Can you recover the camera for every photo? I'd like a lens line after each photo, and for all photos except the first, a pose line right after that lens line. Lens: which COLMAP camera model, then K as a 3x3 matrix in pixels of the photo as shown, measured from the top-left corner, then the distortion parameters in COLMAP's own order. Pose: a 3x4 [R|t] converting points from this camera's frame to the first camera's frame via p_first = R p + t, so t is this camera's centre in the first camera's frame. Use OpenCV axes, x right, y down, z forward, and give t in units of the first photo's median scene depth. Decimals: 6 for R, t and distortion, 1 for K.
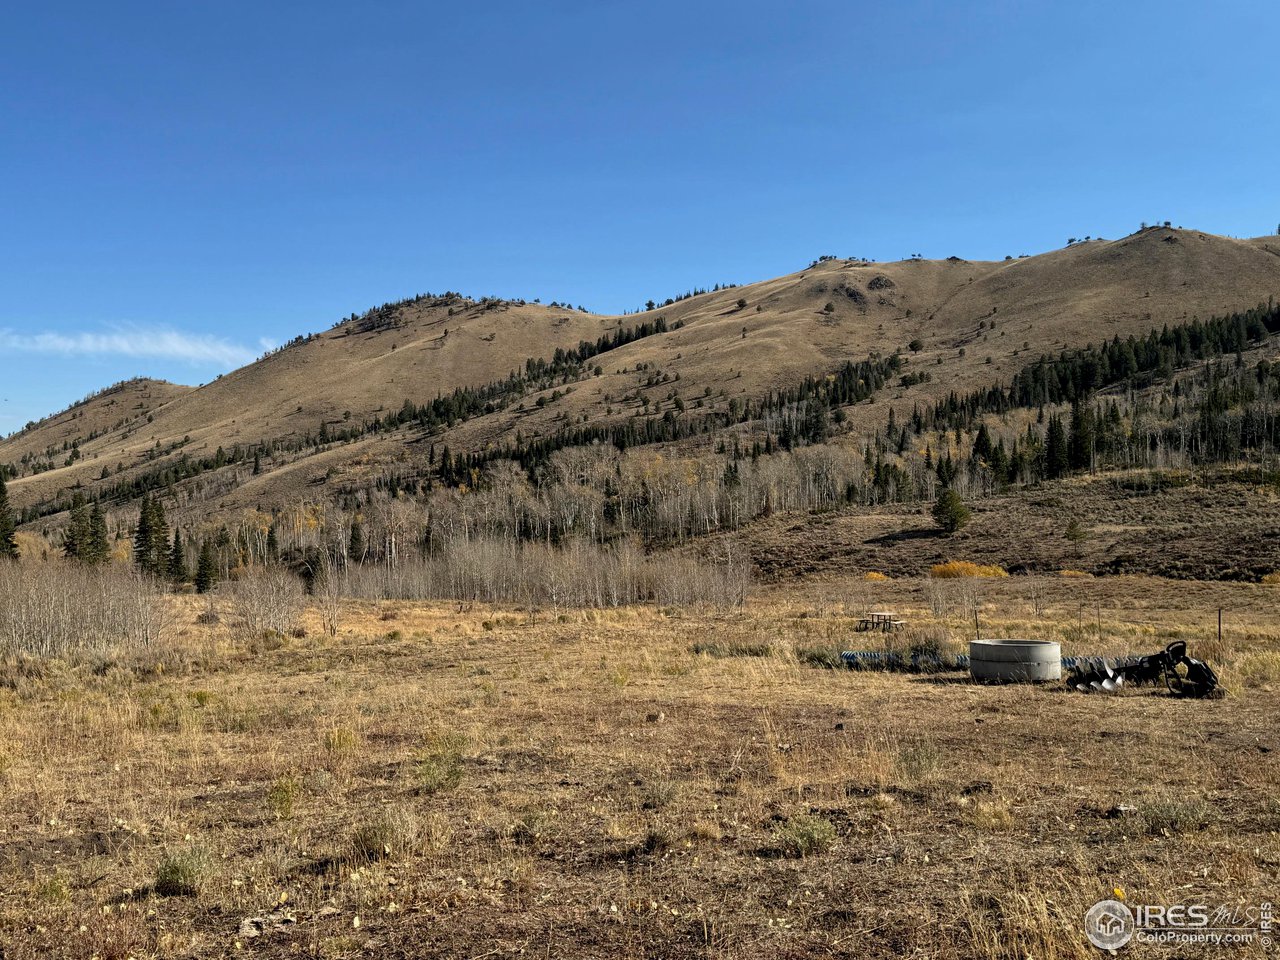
lens RADIAL K [[1213.8, 0, 640.0], [0, 1213.8, 480.0], [0, 0, 1]] dist [0.165053, -0.341515]
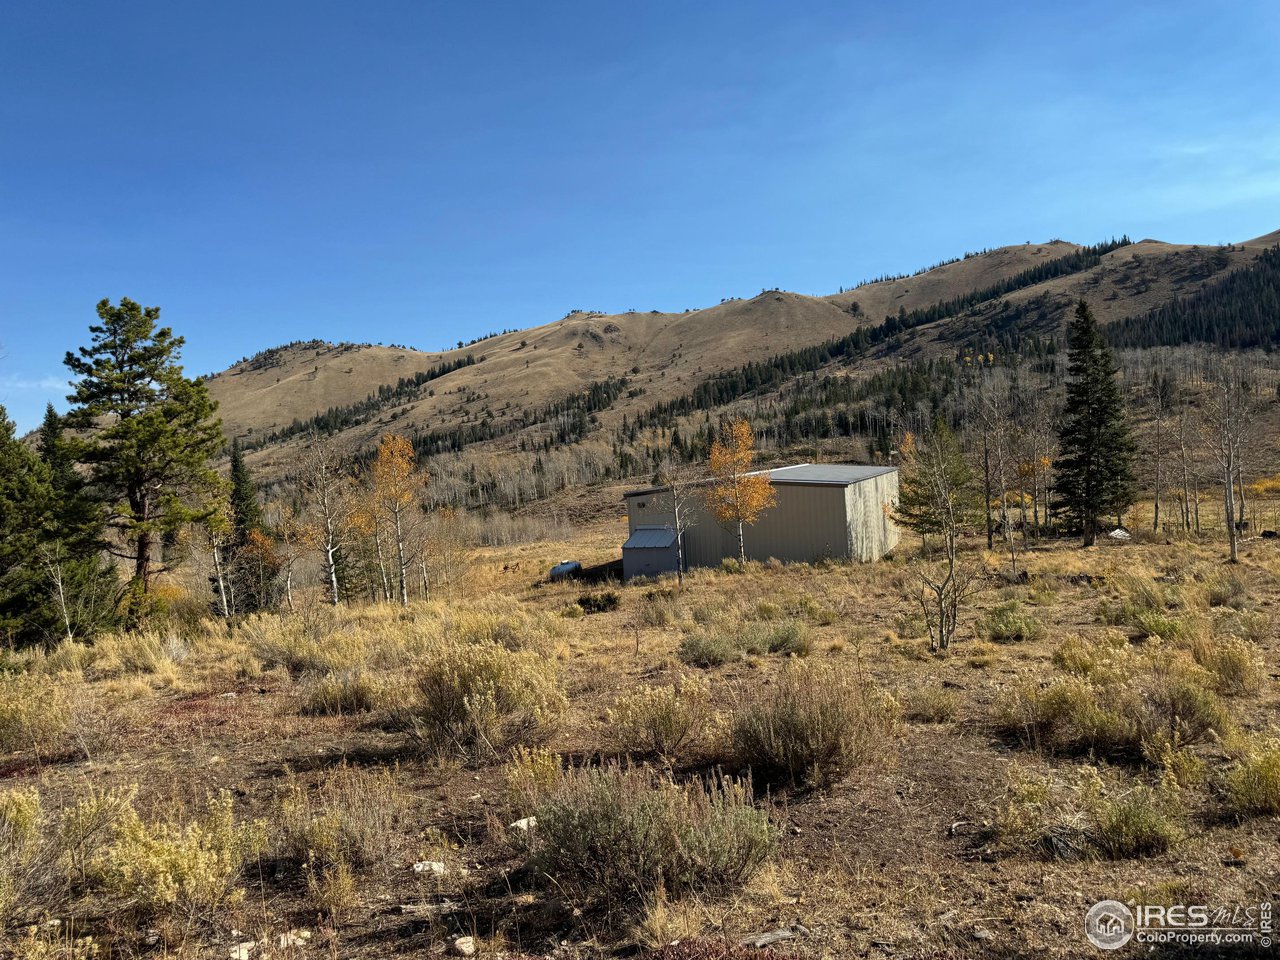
lens RADIAL K [[1213.8, 0, 640.0], [0, 1213.8, 480.0], [0, 0, 1]] dist [0.165053, -0.341515]
pose [[0.973036, -0.072677, 0.218905, -0.126483], [0.060775, 0.996308, 0.060634, -0.060669], [-0.222504, -0.045695, 0.973860, -0.550585]]
